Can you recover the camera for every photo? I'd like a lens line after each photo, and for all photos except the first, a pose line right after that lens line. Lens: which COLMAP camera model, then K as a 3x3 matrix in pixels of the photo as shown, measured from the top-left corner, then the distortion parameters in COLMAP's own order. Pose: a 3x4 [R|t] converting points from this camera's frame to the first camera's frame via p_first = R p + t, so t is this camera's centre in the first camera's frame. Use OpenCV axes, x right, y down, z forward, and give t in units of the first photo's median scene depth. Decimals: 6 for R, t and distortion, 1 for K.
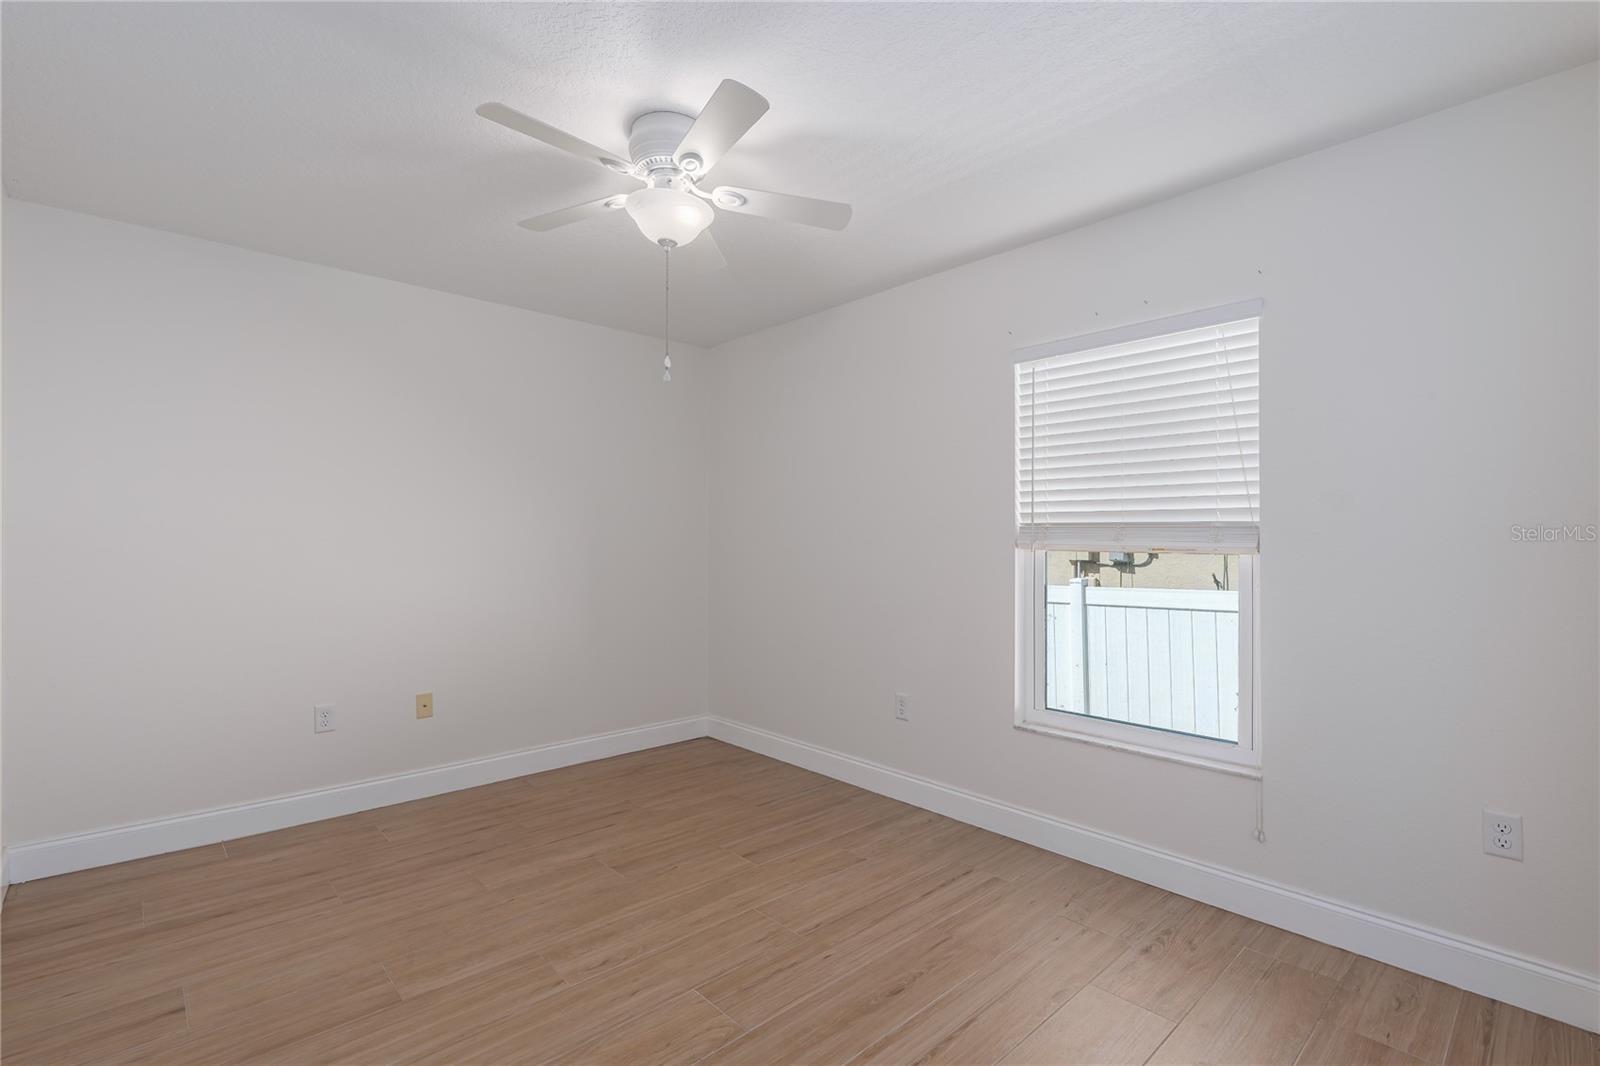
lens RADIAL K [[741.2, 0, 798.7], [0, 741.2, 533.2], [0, 0, 1]] dist [-0.002728, 0.000153]
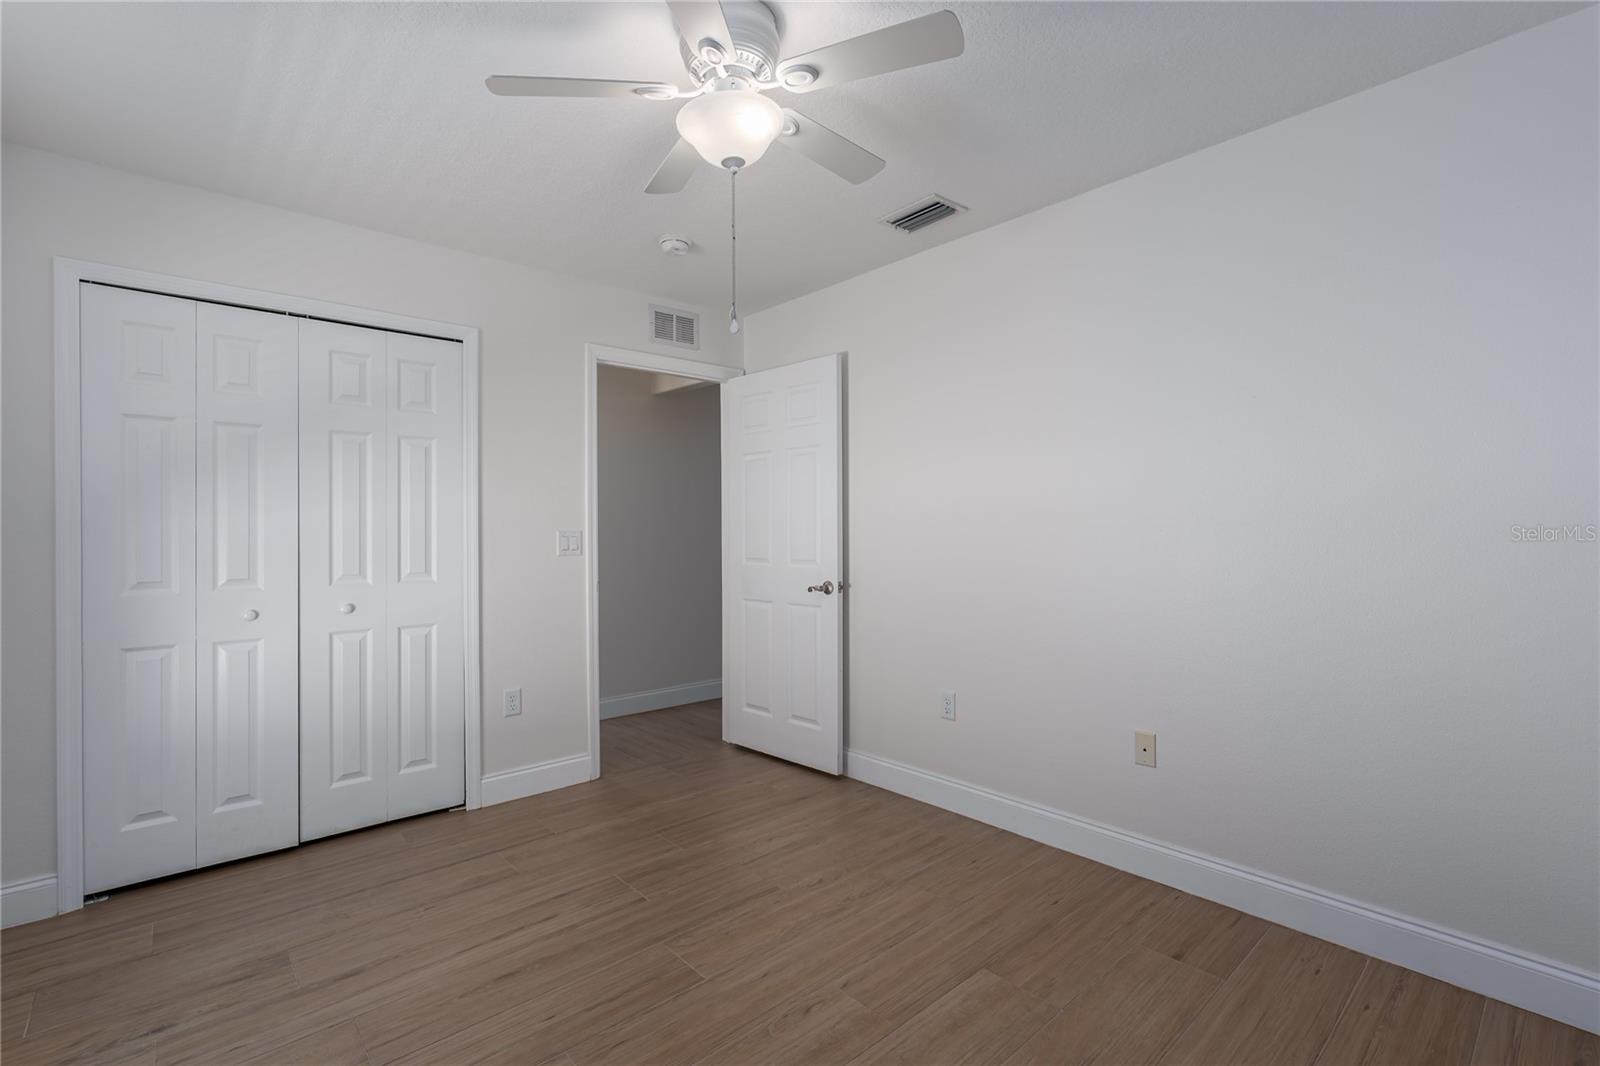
lens RADIAL K [[741.2, 0, 796.2], [0, 741.2, 522.4], [0, 0, 1]] dist [-0.002728, 0.000153]
pose [[-0.999699, 0.005269, 0.023952, -0.280542], [0.004524, 0.999507, -0.031062, 0.030473], [-0.024104, -0.030944, -0.999230, 1.944013]]
